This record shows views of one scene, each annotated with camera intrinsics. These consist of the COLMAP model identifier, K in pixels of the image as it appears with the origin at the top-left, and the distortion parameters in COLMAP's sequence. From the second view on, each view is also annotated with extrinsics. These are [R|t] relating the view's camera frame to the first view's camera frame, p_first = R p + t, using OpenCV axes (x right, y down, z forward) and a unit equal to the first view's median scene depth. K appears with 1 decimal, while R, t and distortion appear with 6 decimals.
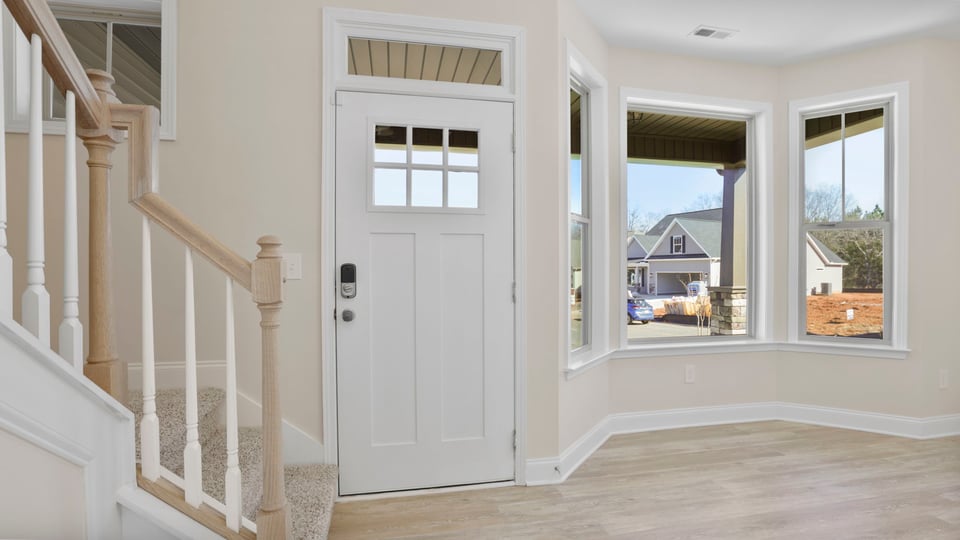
lens RADIAL K [[458.2, 0, 453.9], [0, 458.2, 268.9], [0, 0, 1]] dist [-0.022692, 0.000938]
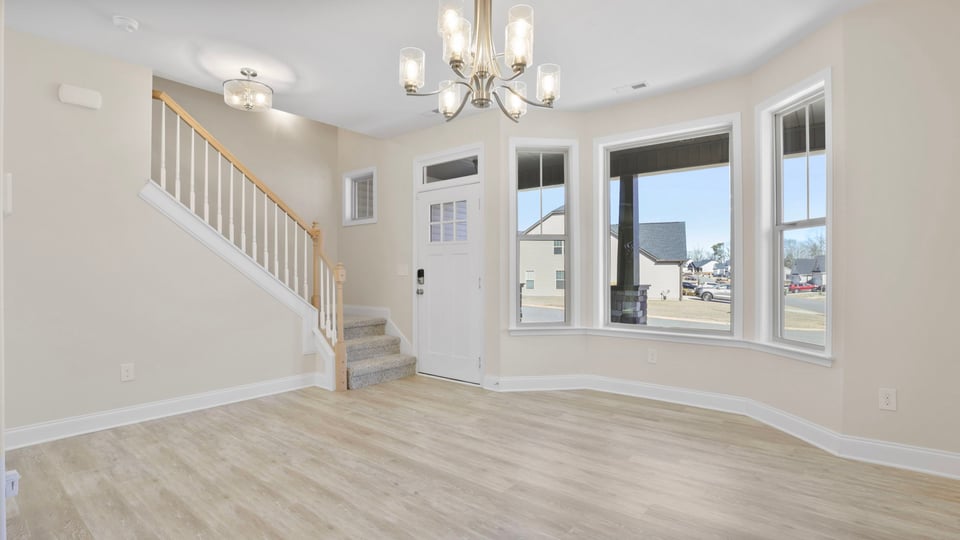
lens RADIAL K [[476.3, 0, 489.6], [0, 476.3, 271.3], [0, 0, 1]] dist [-0.027324, 0.013766]
pose [[0.633788, -0.001151, -0.773506, 1.321927], [0.002946, 0.999995, 0.000926, -0.000724], [0.773501, -0.002866, 0.633789, -0.158716]]
